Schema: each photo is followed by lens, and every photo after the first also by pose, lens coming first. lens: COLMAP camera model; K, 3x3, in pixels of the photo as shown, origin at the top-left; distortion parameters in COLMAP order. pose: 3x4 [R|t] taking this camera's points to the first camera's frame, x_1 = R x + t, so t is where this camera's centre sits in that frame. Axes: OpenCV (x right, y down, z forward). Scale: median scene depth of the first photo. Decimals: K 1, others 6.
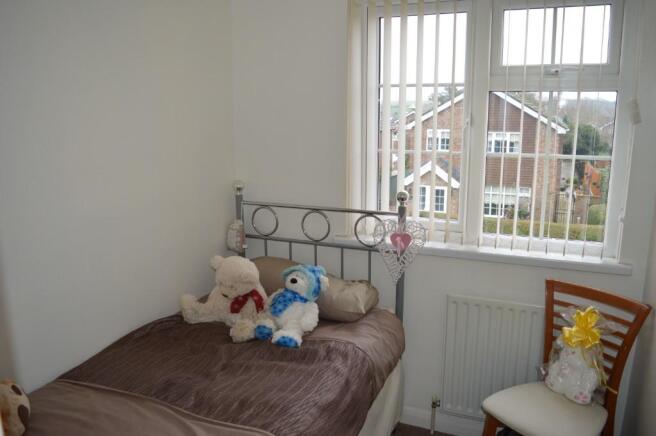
lens RADIAL K [[528.7, 0, 328.0], [0, 528.7, 218.0], [0, 0, 1]] dist [-0.075148, 0.006823]
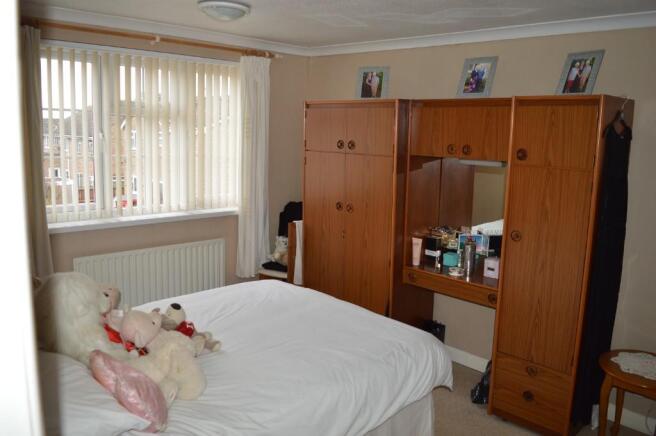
lens RADIAL K [[528.7, 0, 328.0], [0, 528.7, 218.0], [0, 0, 1]] dist [-0.075148, 0.006823]
pose [[0.842458, -0.067065, 0.534571, -0.040759], [0.093722, 0.995337, -0.022831, 0.277669], [-0.530547, 0.069335, 0.844815, -1.090077]]
